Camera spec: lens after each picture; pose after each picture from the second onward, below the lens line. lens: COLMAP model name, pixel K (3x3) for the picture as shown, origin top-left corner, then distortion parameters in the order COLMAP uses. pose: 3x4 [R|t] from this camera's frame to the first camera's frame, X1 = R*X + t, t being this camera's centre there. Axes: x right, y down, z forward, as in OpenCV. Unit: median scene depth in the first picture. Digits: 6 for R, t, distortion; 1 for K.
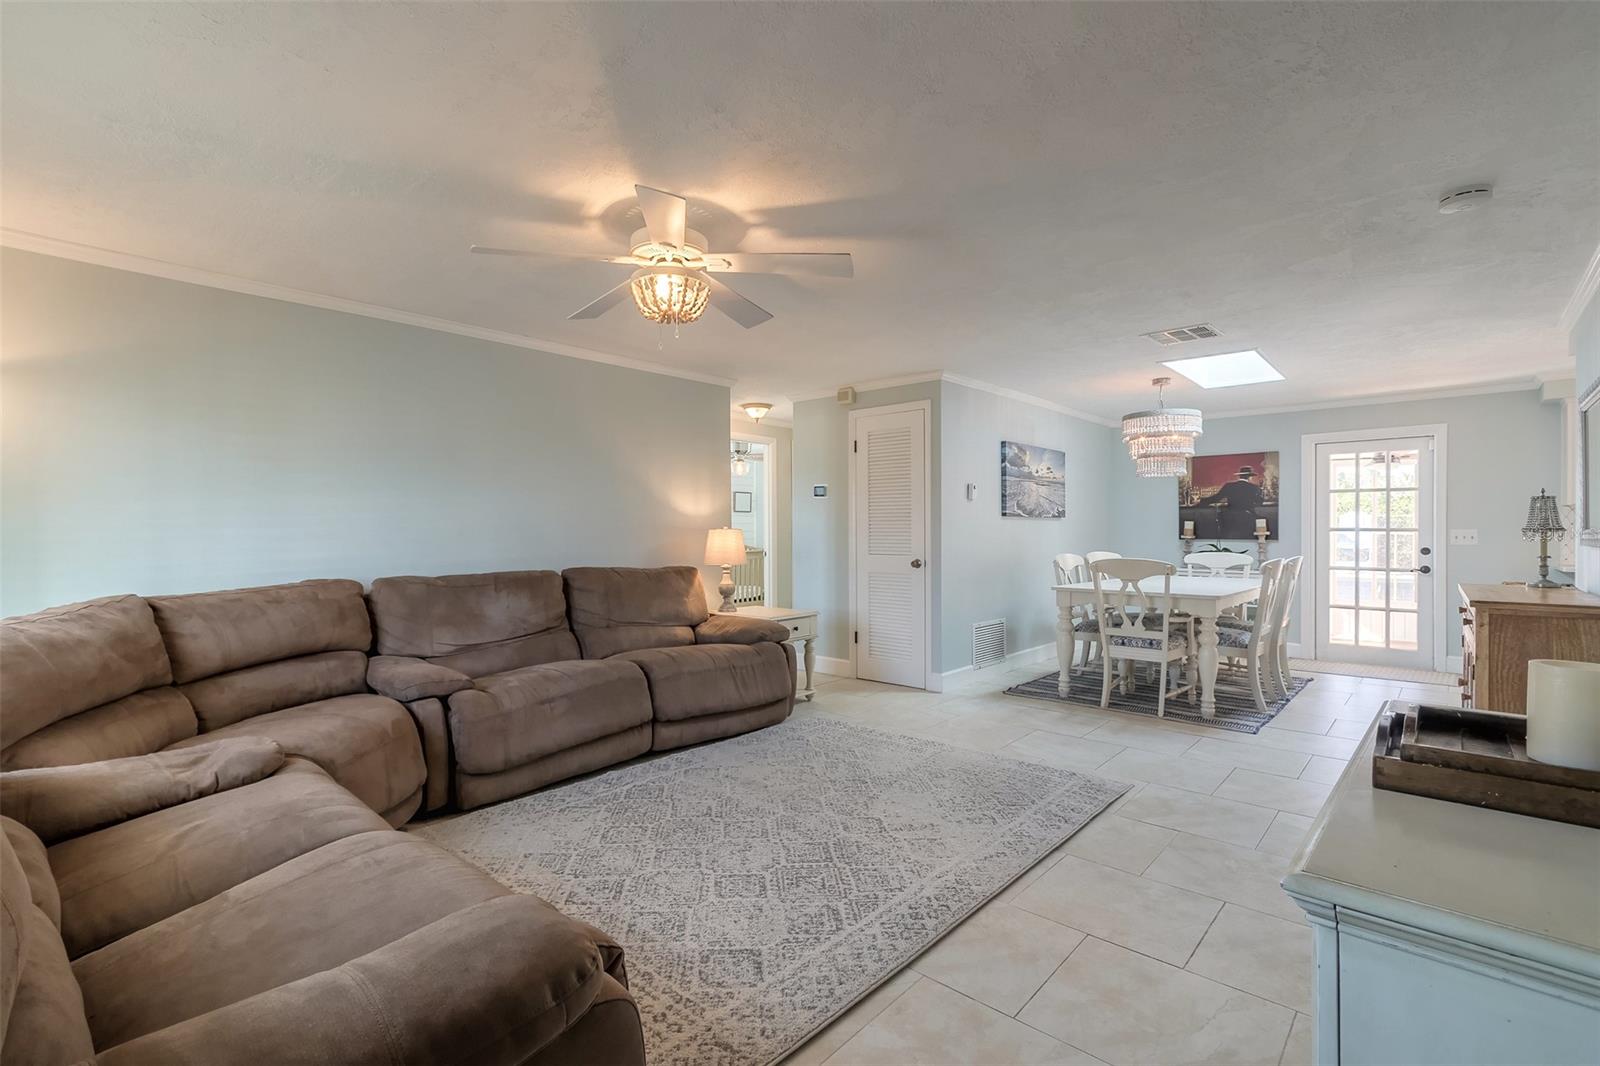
lens RADIAL K [[726.5, 0, 769.5], [0, 726.5, 534.2], [0, 0, 1]] dist [0.004354, -0.000666]
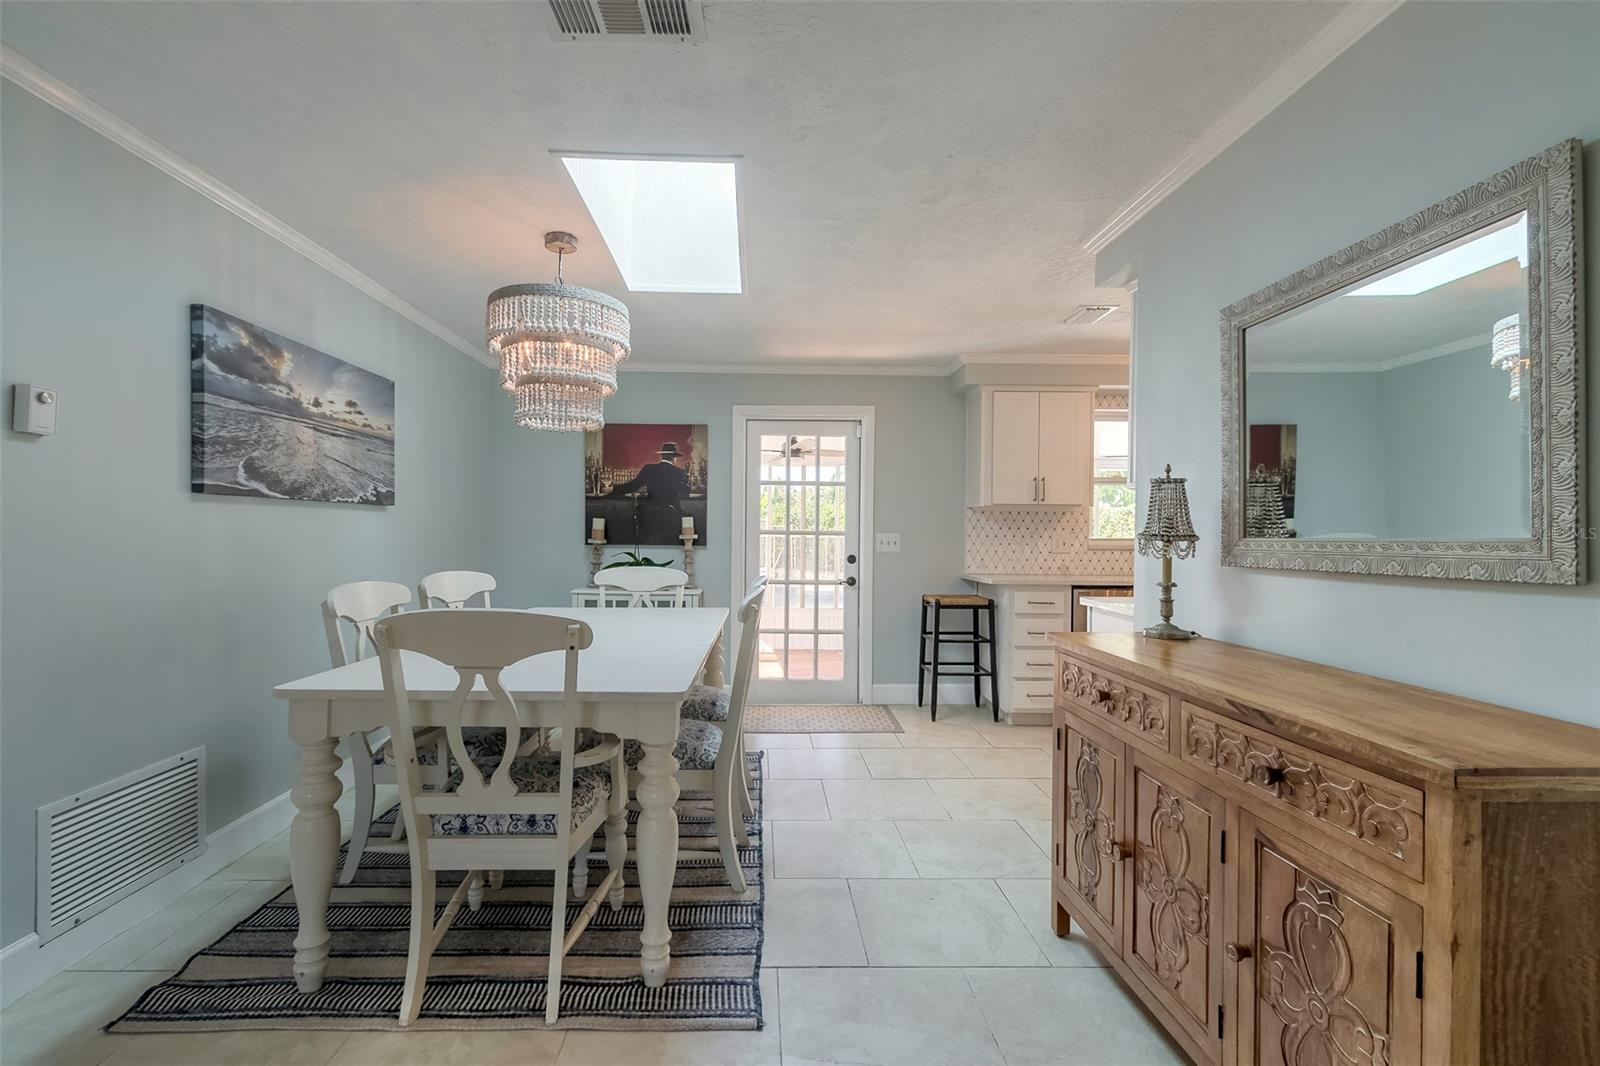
lens RADIAL K [[726.5, 0, 769.5], [0, 726.5, 534.2], [0, 0, 1]] dist [0.004354, -0.000666]
pose [[0.716749, 0.005429, 0.697310, 0.257079], [-0.006049, 0.999980, -0.001568, -0.003332], [-0.697305, -0.003094, 0.716768, 0.473560]]
